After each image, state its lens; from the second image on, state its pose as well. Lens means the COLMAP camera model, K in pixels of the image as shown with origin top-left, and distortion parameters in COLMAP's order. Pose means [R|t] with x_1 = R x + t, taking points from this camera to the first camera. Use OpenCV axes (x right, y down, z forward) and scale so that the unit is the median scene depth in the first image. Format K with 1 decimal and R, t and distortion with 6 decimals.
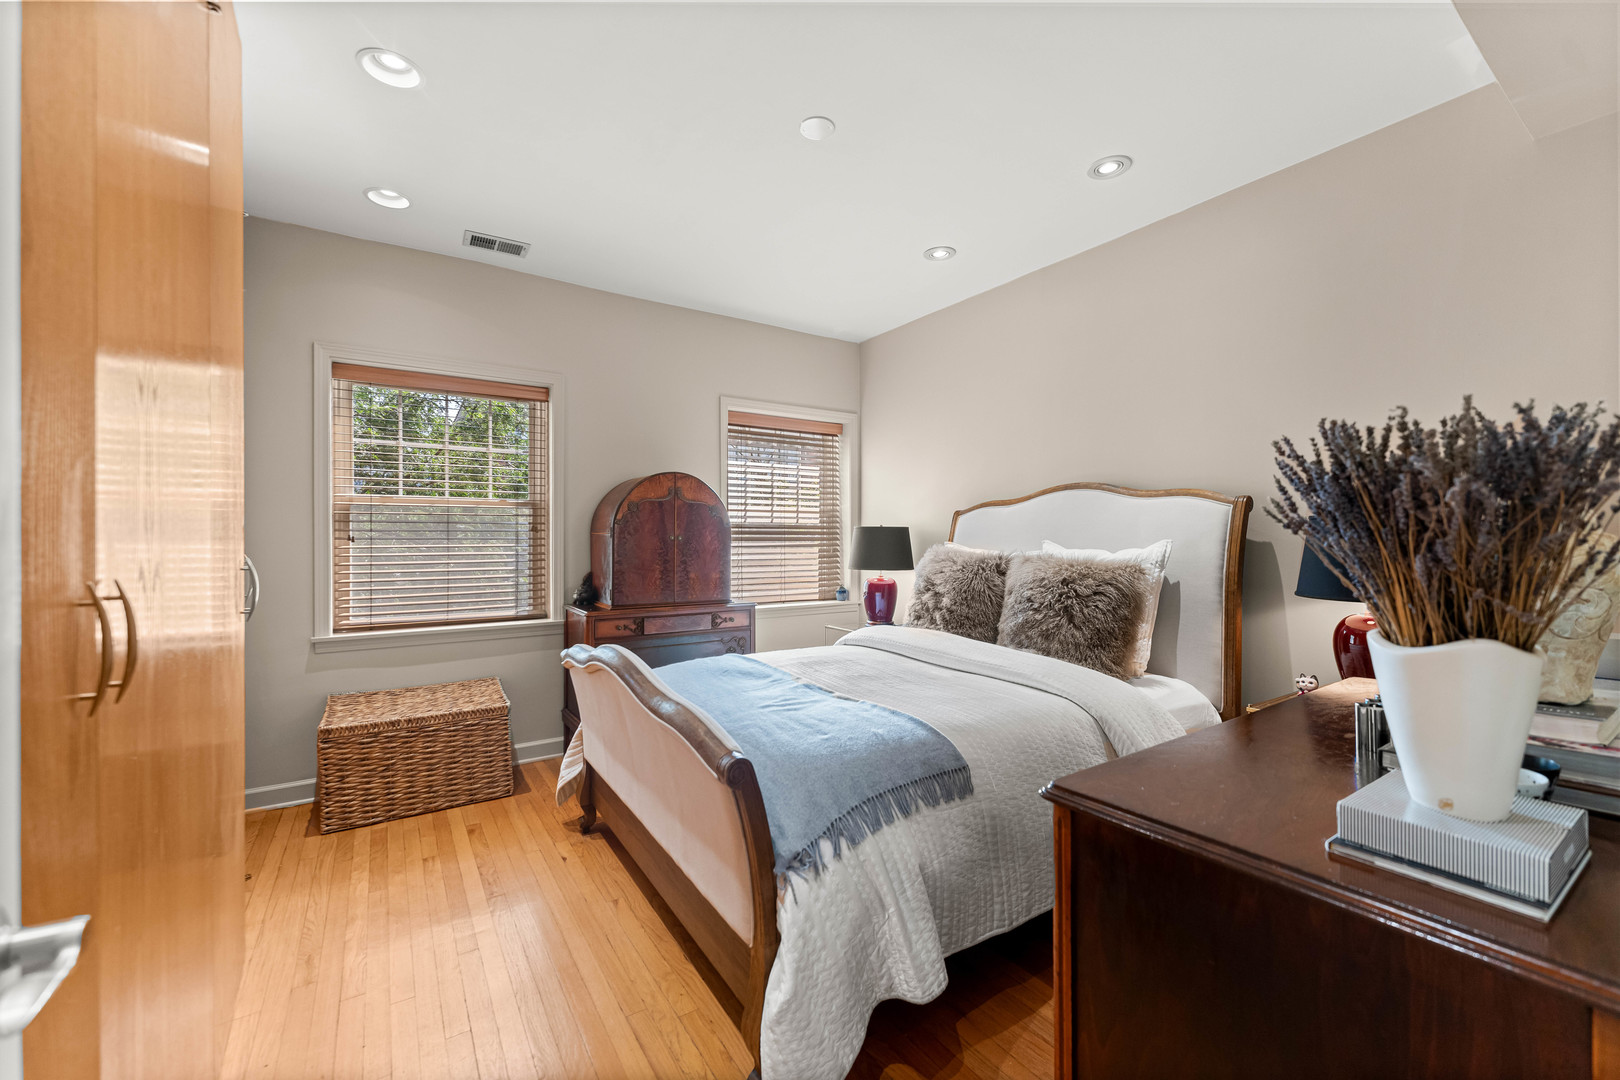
lens RADIAL K [[654.8, 0, 803.2], [0, 654.8, 528.0], [0, 0, 1]] dist [-0.000619, -0.000370]
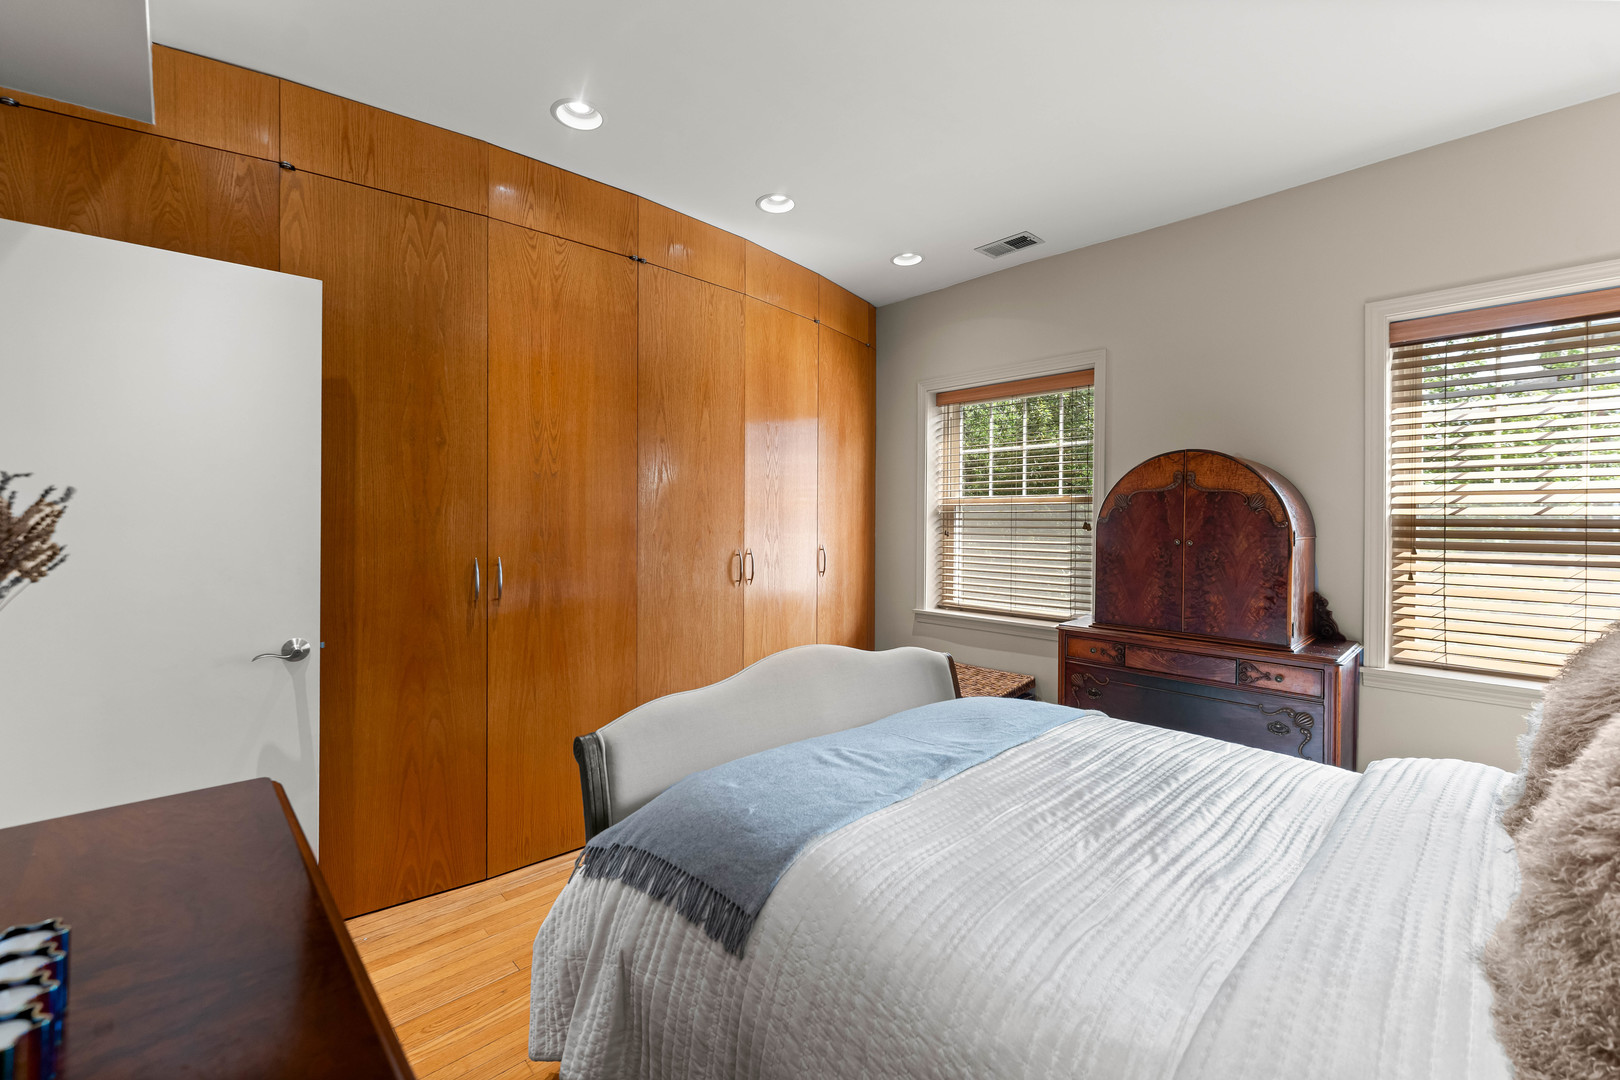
lens RADIAL K [[671.9, 0, 809.1], [0, 671.9, 518.3], [0, 0, 1]] dist [-0.000697, -0.000151]
pose [[0.158662, -0.000070, -0.987333, 0.463079], [0.008842, 0.999960, 0.001350, -0.015660], [0.987293, -0.008944, 0.158656, 0.486235]]
